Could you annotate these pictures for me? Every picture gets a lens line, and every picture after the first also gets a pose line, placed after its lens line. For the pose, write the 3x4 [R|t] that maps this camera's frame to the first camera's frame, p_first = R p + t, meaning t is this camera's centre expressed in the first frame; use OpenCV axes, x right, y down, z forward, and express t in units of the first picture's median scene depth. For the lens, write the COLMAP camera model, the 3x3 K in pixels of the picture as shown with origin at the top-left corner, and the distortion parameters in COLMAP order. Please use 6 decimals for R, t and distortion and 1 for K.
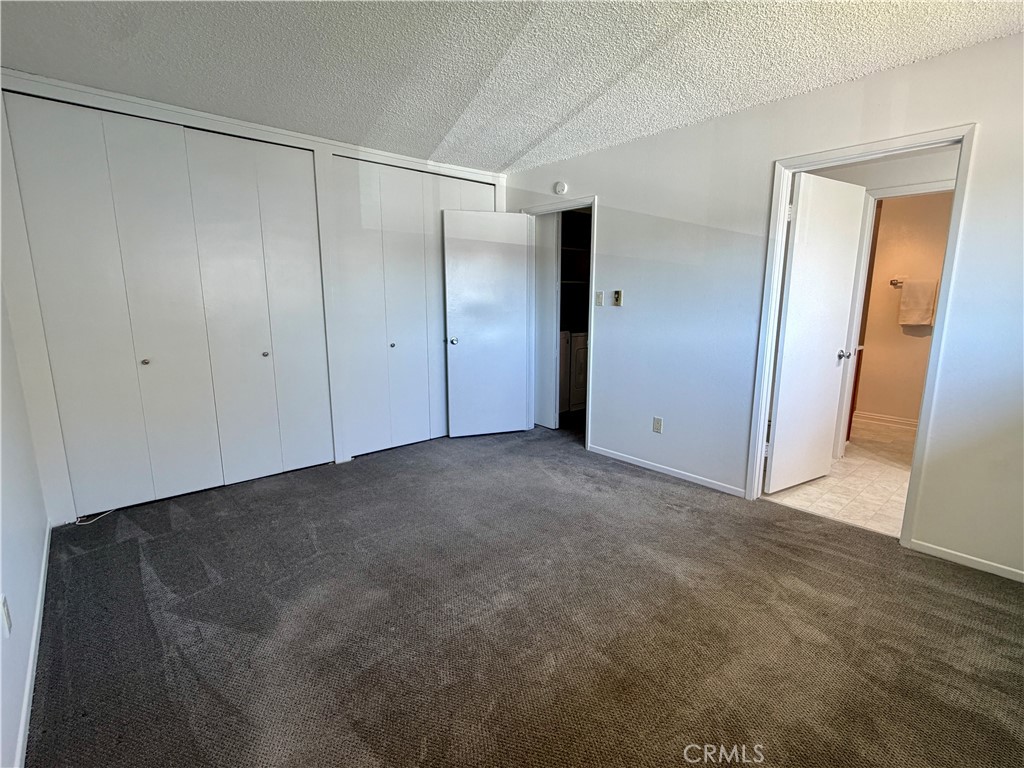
lens RADIAL K [[484.0, 0, 512.3], [0, 484.0, 383.4], [0, 0, 1]] dist [0.001041, -0.000657]
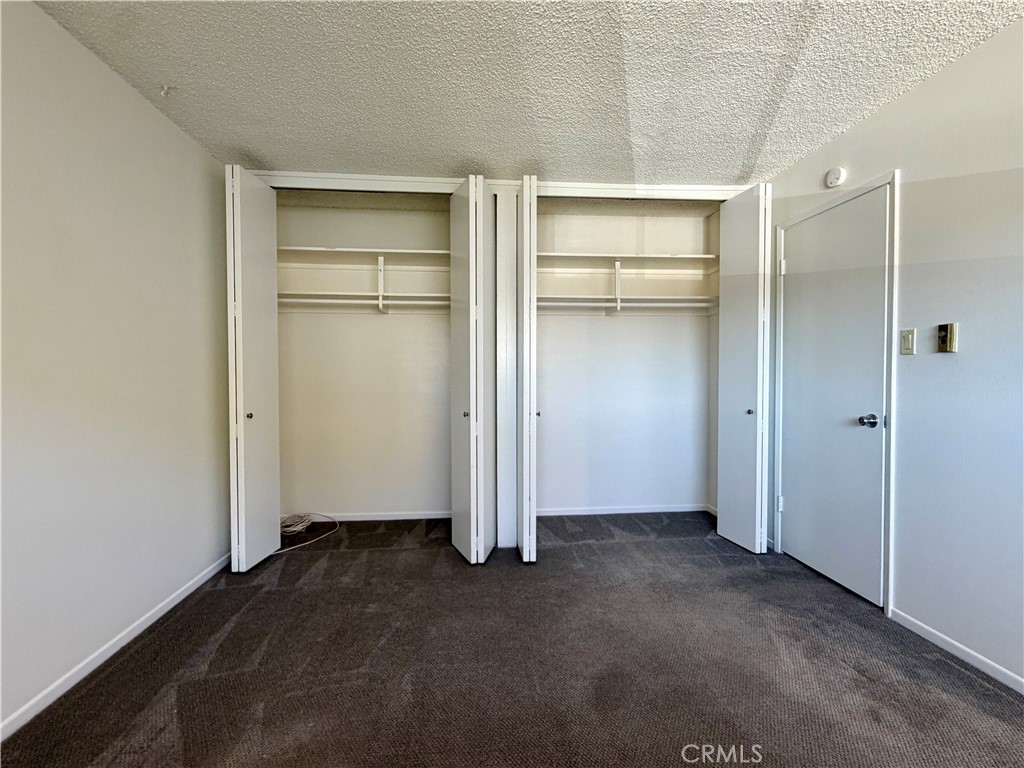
lens RADIAL K [[484.0, 0, 511.5], [0, 484.0, 386.3], [0, 0, 1]] dist [0.001041, -0.000657]
pose [[0.805940, 0.012124, -0.591873, 0.153085], [-0.102809, 0.987465, -0.119765, -0.011459], [0.583001, 0.157373, 0.797084, 0.314971]]
